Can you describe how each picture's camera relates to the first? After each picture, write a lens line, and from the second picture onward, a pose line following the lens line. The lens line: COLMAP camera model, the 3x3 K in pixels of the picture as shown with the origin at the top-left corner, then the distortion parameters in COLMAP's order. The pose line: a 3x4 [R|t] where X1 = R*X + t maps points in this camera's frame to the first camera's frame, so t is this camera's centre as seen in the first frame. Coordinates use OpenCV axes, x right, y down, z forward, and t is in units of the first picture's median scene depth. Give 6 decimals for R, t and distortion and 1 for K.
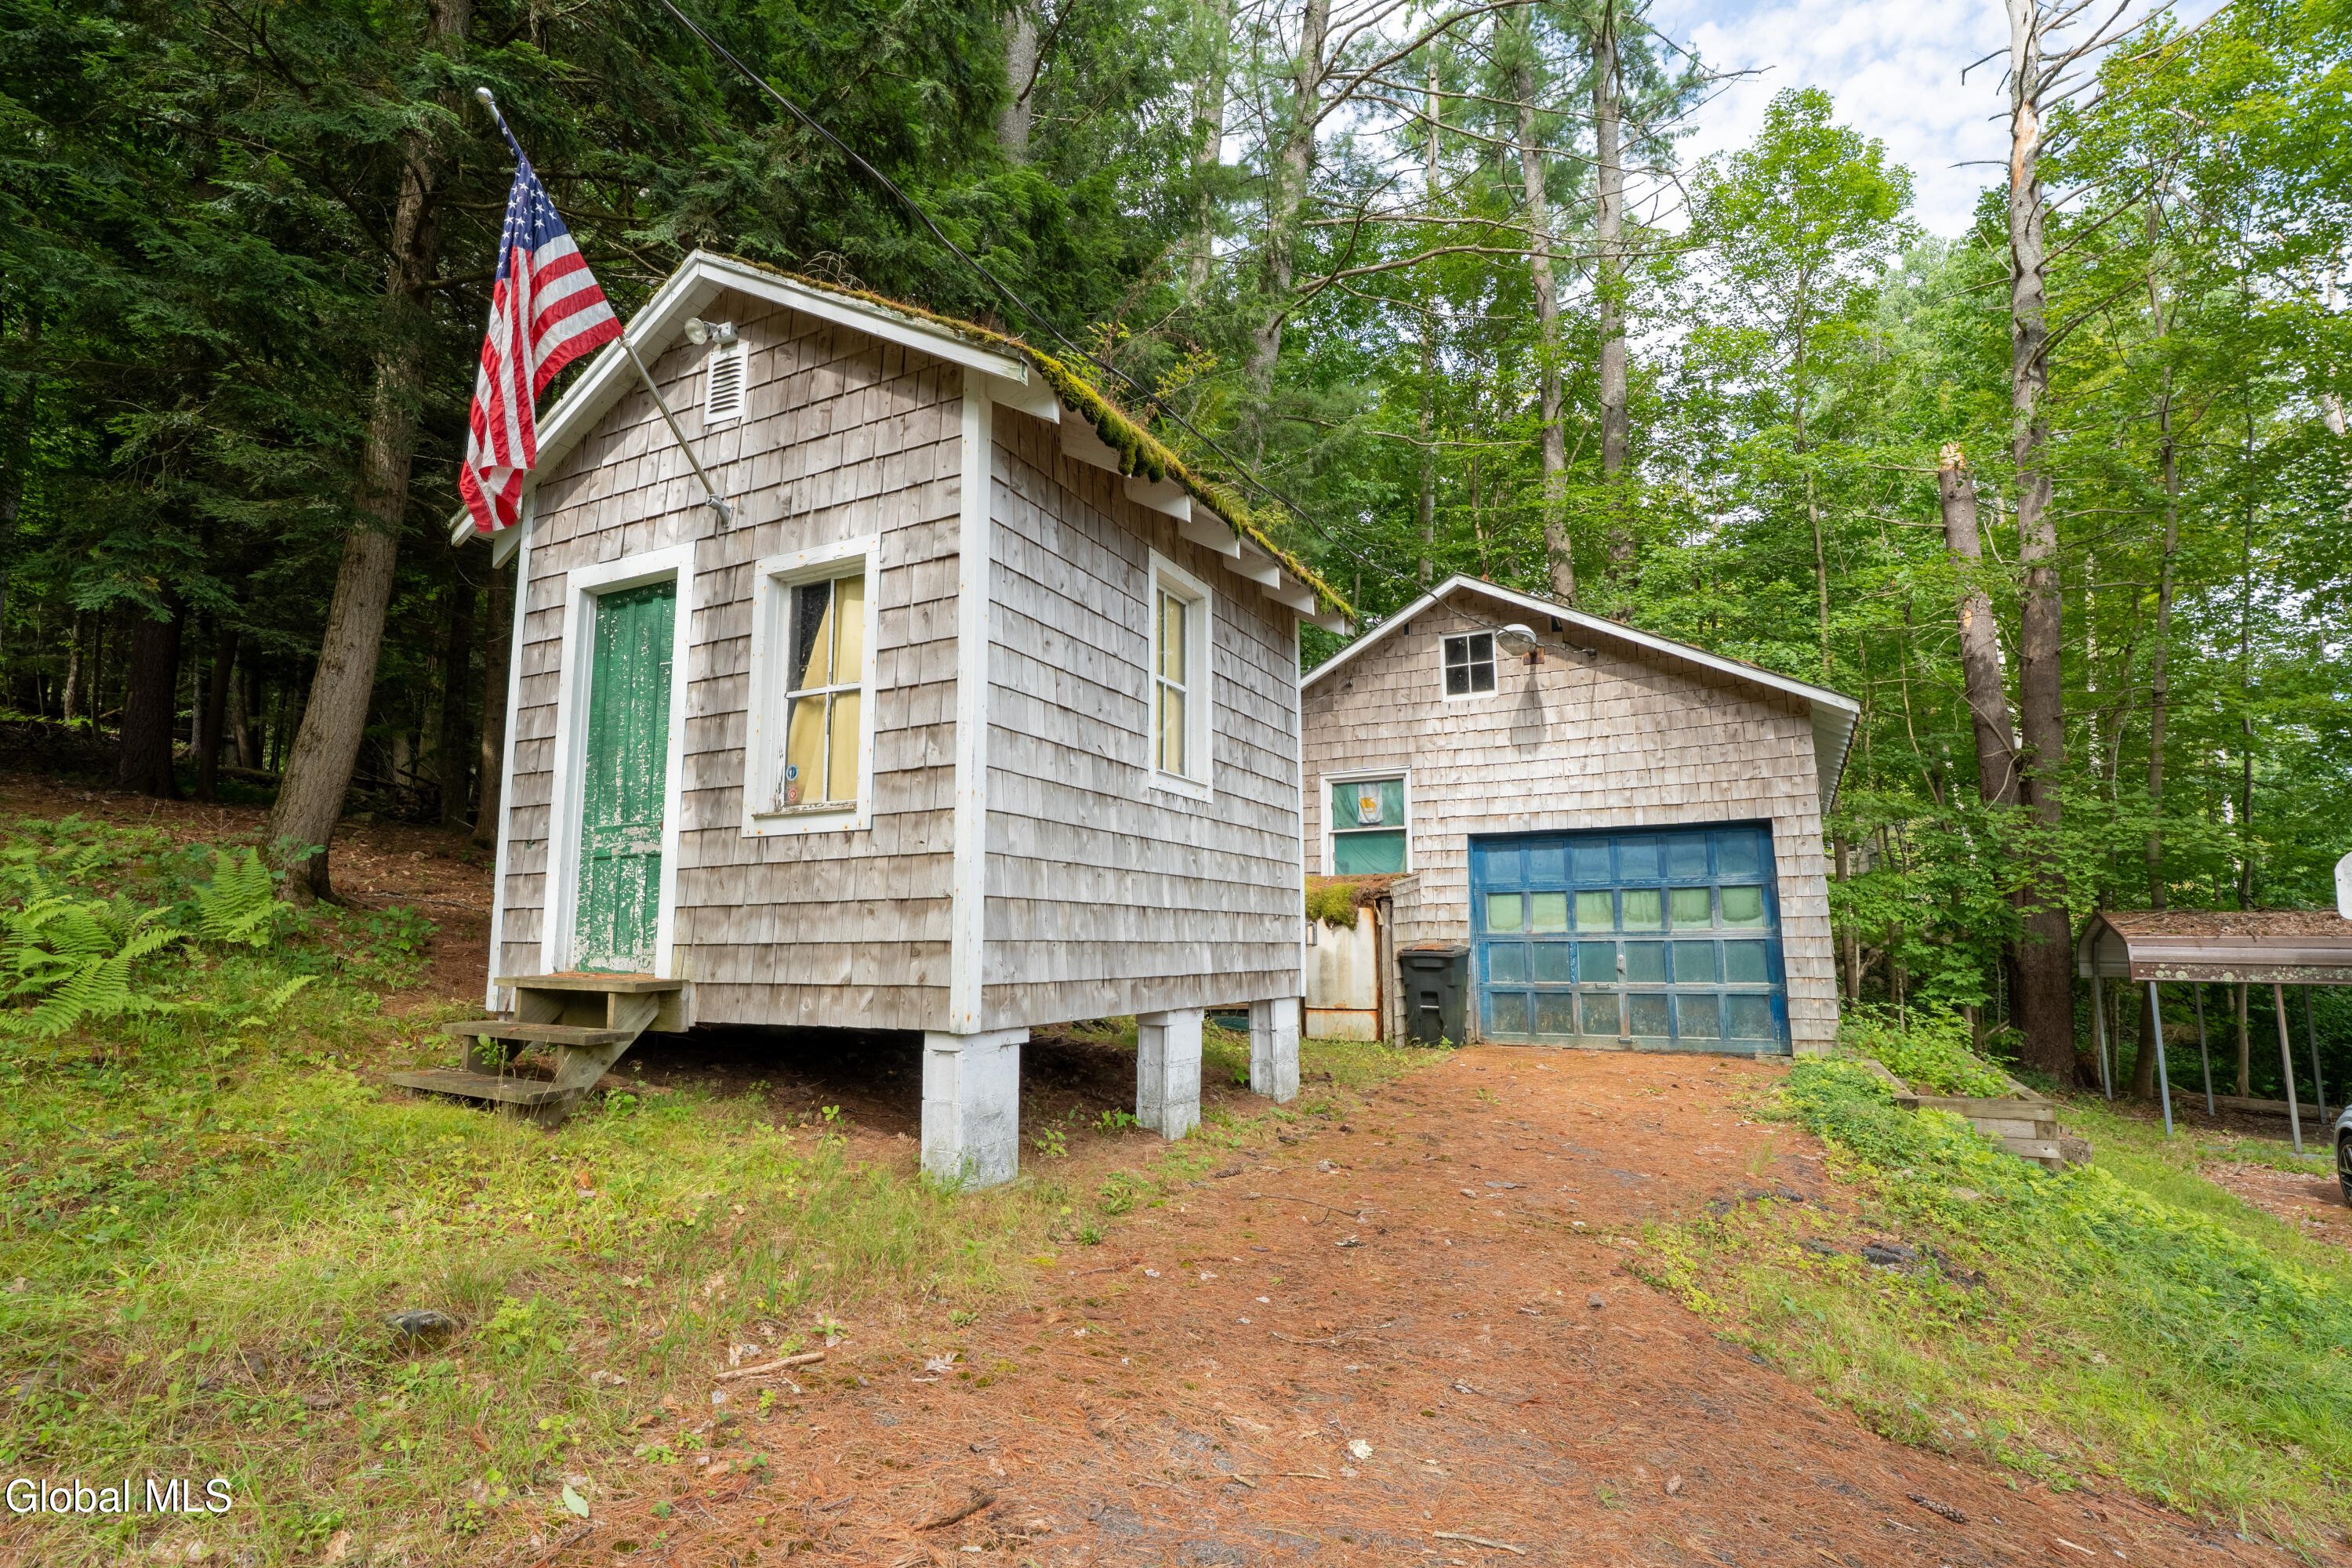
lens RADIAL K [[1084.5, 0, 1175.8], [0, 1084.5, 790.8], [0, 0, 1]] dist [-0.001767, 0.000146]
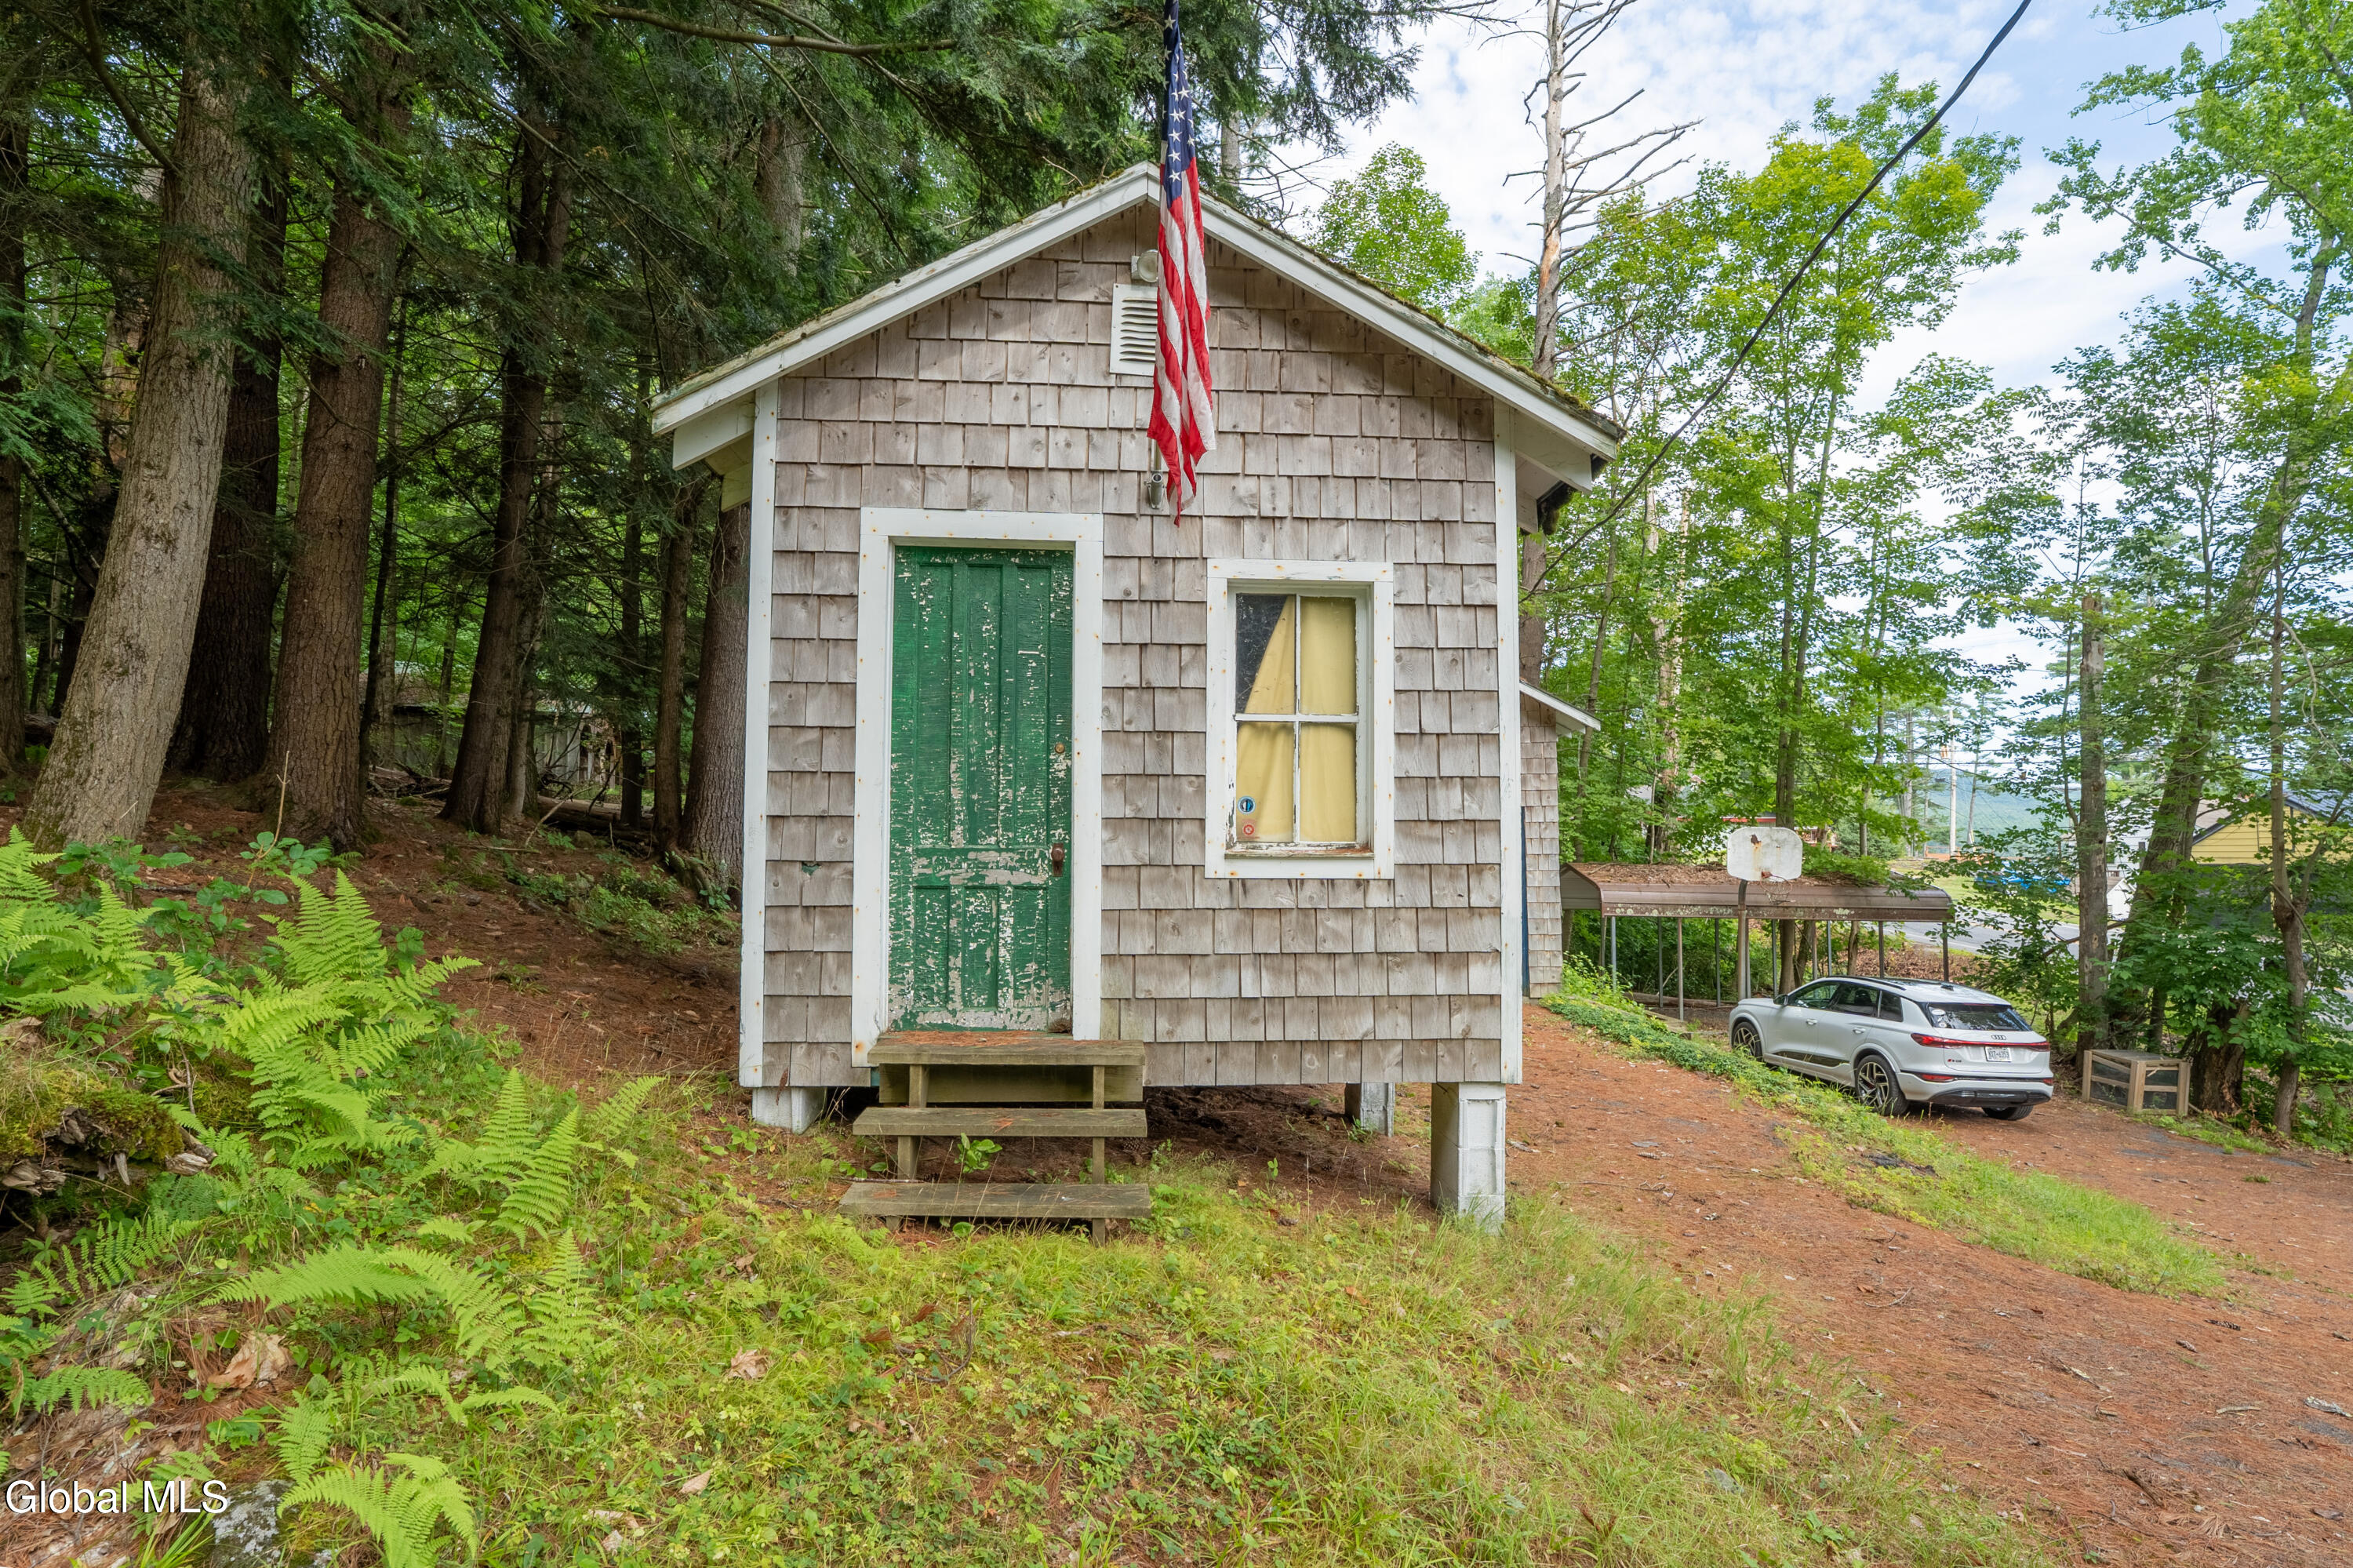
lens RADIAL K [[1101.0, 0, 1176.6], [0, 1101.0, 784.0], [0, 0, 1]] dist [-0.003090, -0.000150]
pose [[0.858957, 0.038853, 0.510572, -0.808401], [-0.079084, 0.995219, 0.057314, -0.076508], [-0.505904, -0.089608, 0.857923, 0.223470]]
